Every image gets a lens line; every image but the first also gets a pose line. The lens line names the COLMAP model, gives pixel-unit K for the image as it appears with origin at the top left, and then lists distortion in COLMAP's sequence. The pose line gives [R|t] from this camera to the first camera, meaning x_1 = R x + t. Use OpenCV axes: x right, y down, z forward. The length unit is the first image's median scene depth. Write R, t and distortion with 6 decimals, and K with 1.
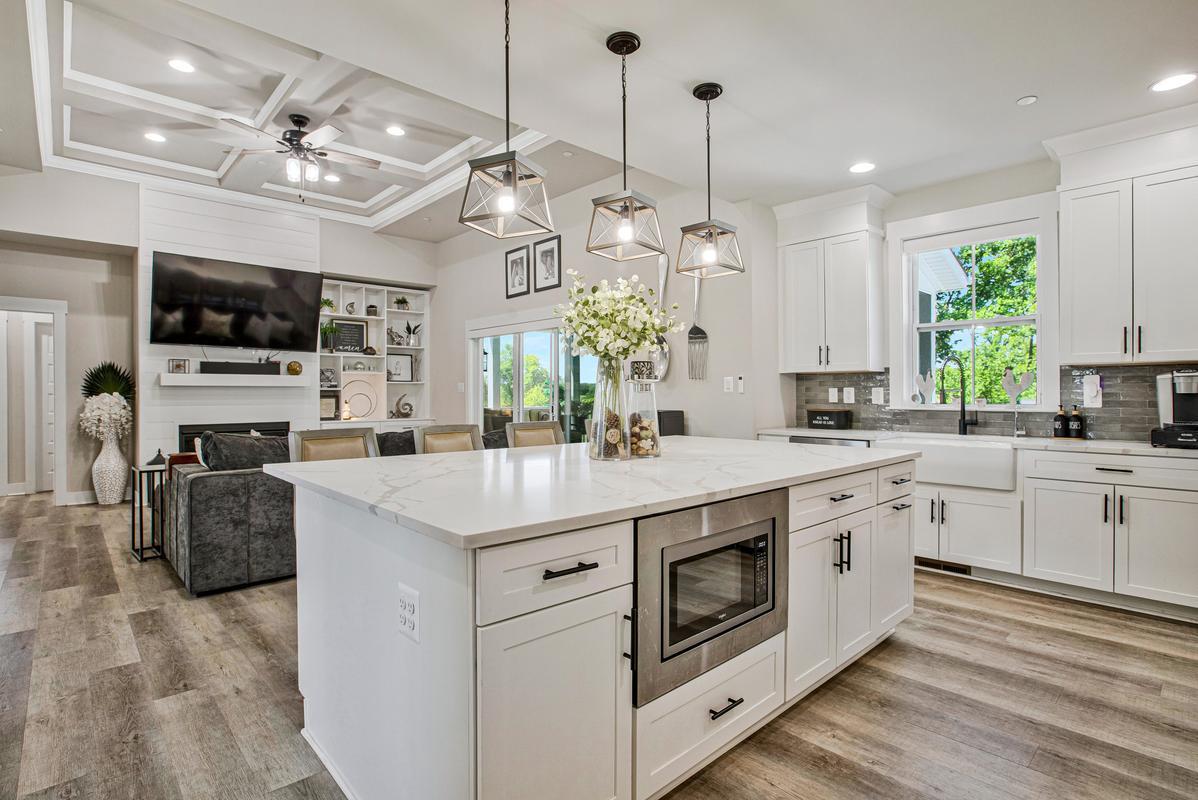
lens RADIAL K [[588.2, 0, 573.1], [0, 588.2, 380.5], [0, 0, 1]] dist [0.022857, 0.000549]
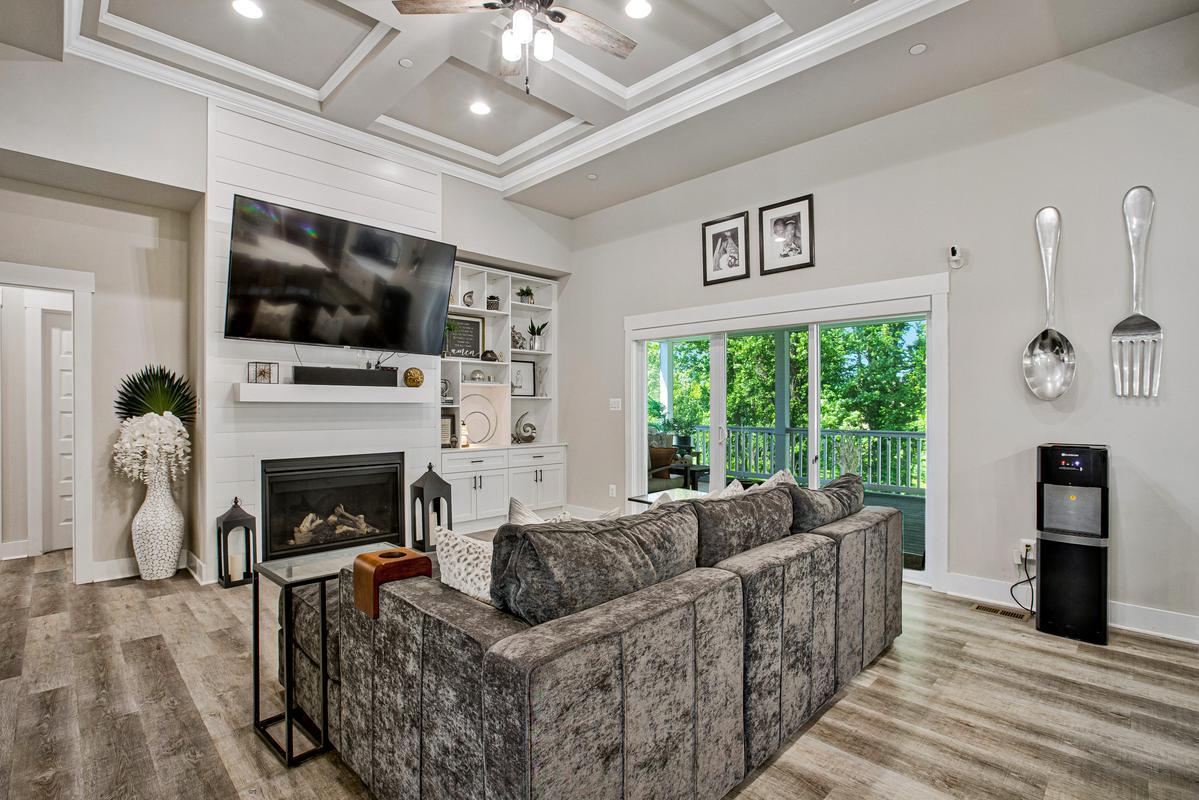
lens RADIAL K [[564.8, 0, 598.5], [0, 564.8, 395.2], [0, 0, 1]] dist [-0.000822, 0.000113]
pose [[0.997617, 0.006660, 0.068668, -0.318728], [-0.007004, 0.999964, 0.004764, -0.004627], [-0.068633, -0.005234, 0.997628, 0.326111]]
